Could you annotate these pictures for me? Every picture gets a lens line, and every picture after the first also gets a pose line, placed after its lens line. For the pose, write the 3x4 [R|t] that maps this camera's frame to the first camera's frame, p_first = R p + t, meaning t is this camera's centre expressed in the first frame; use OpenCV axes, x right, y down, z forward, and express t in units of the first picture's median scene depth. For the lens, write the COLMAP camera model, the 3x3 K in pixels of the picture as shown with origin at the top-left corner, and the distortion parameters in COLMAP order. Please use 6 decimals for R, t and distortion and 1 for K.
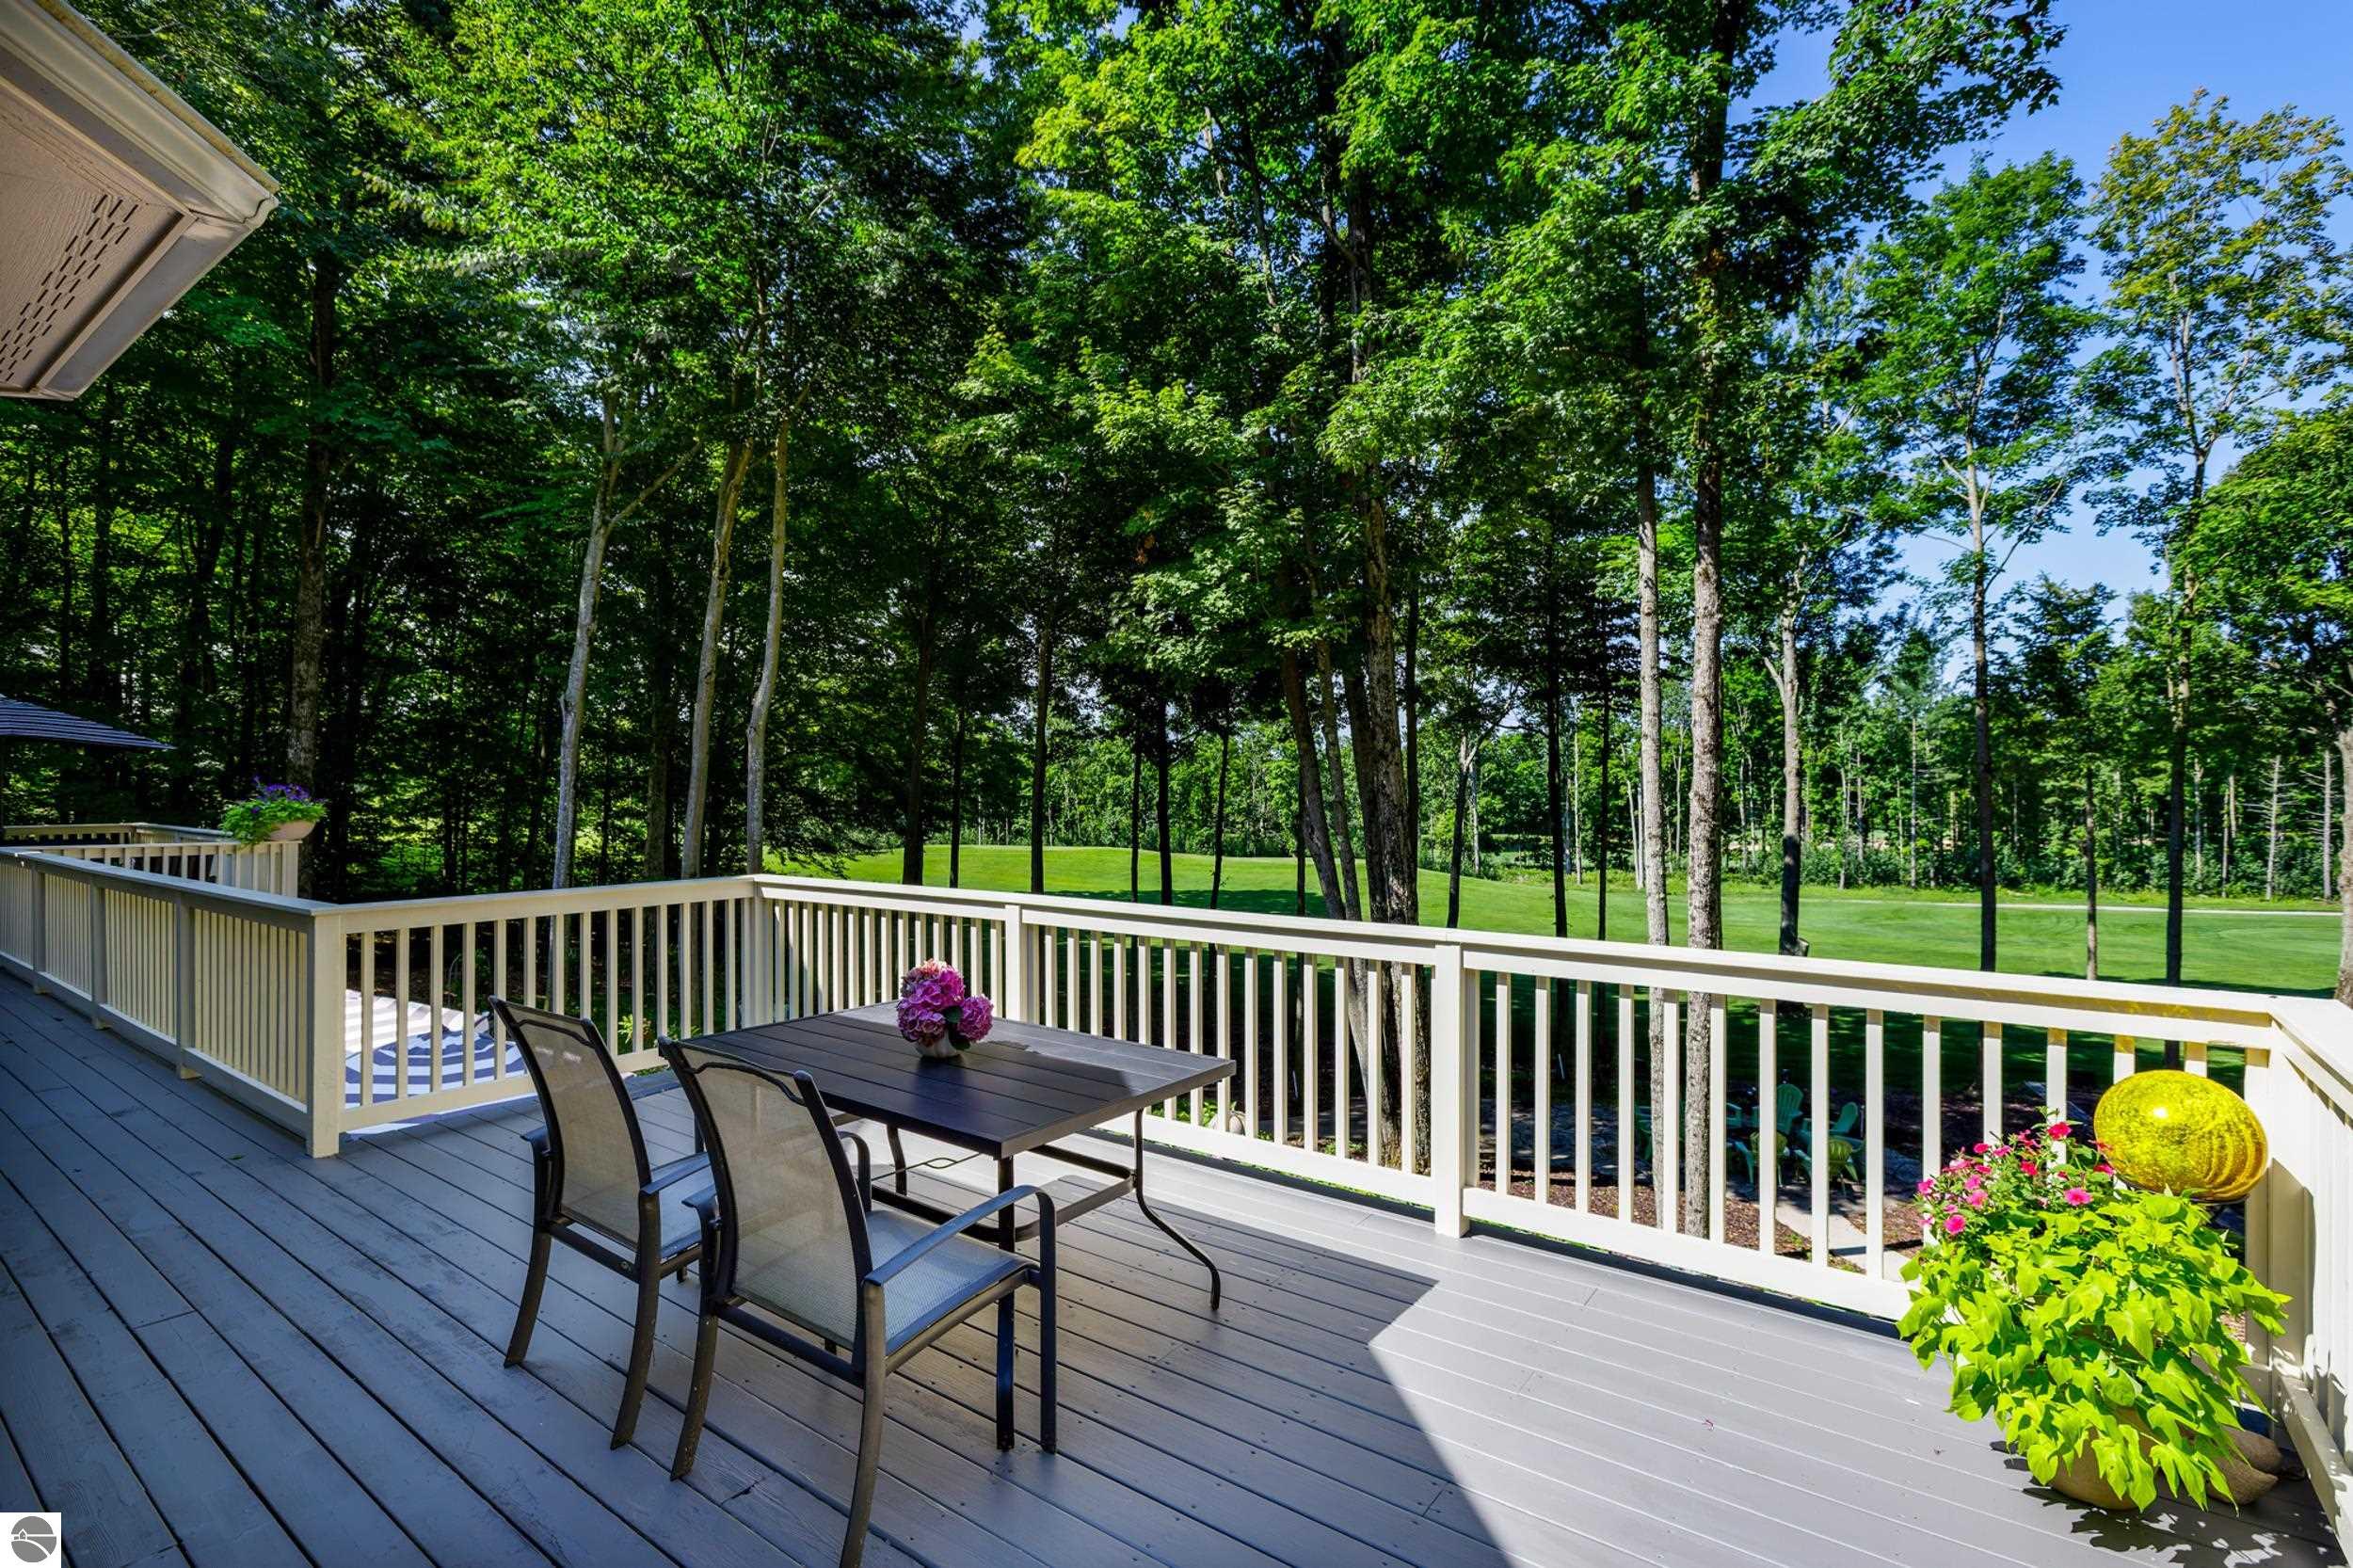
lens RADIAL K [[1091.2, 0, 1176.5], [0, 1091.2, 784.0], [0, 0, 1]] dist [-0.001188, -0.000342]
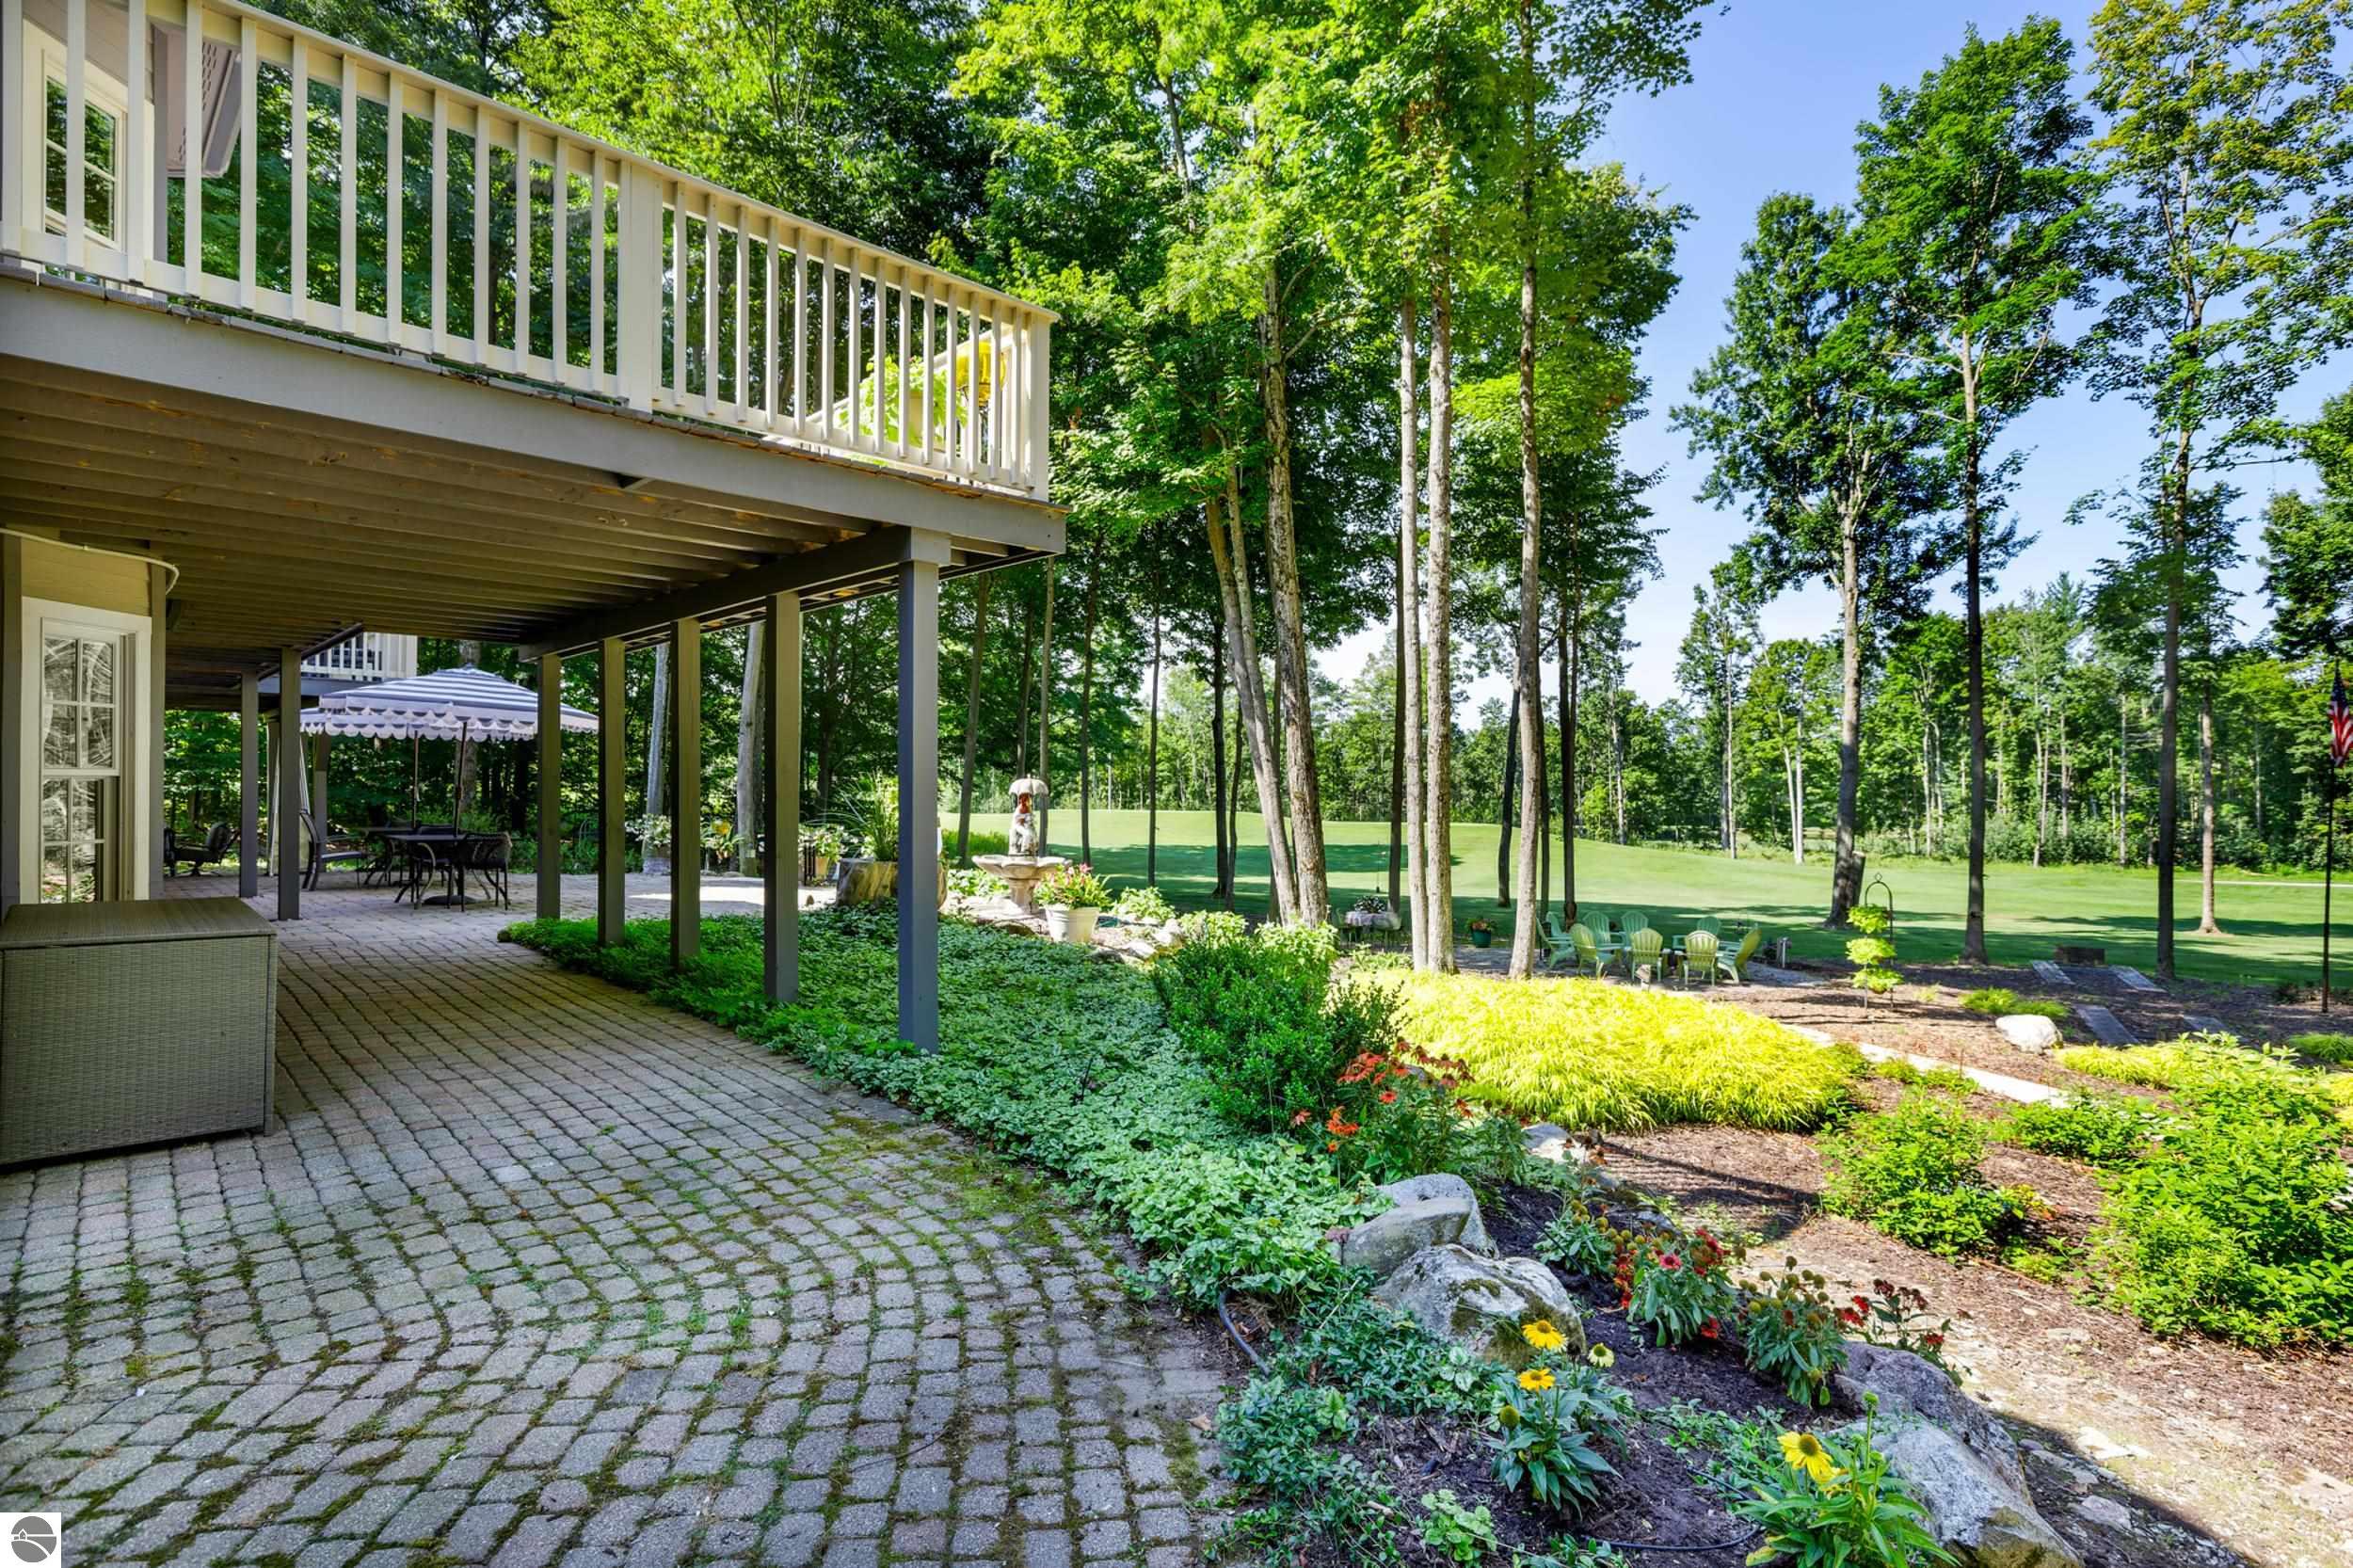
lens RADIAL K [[1131.7, 0, 1176.5], [0, 1131.7, 784.0], [0, 0, 1]] dist [0.001896, 0.000954]
pose [[0.989485, 0.003078, -0.144603, 0.111160], [-0.002958, 0.999995, 0.001044, 0.079531], [0.144606, -0.000605, 0.989489, -0.091230]]
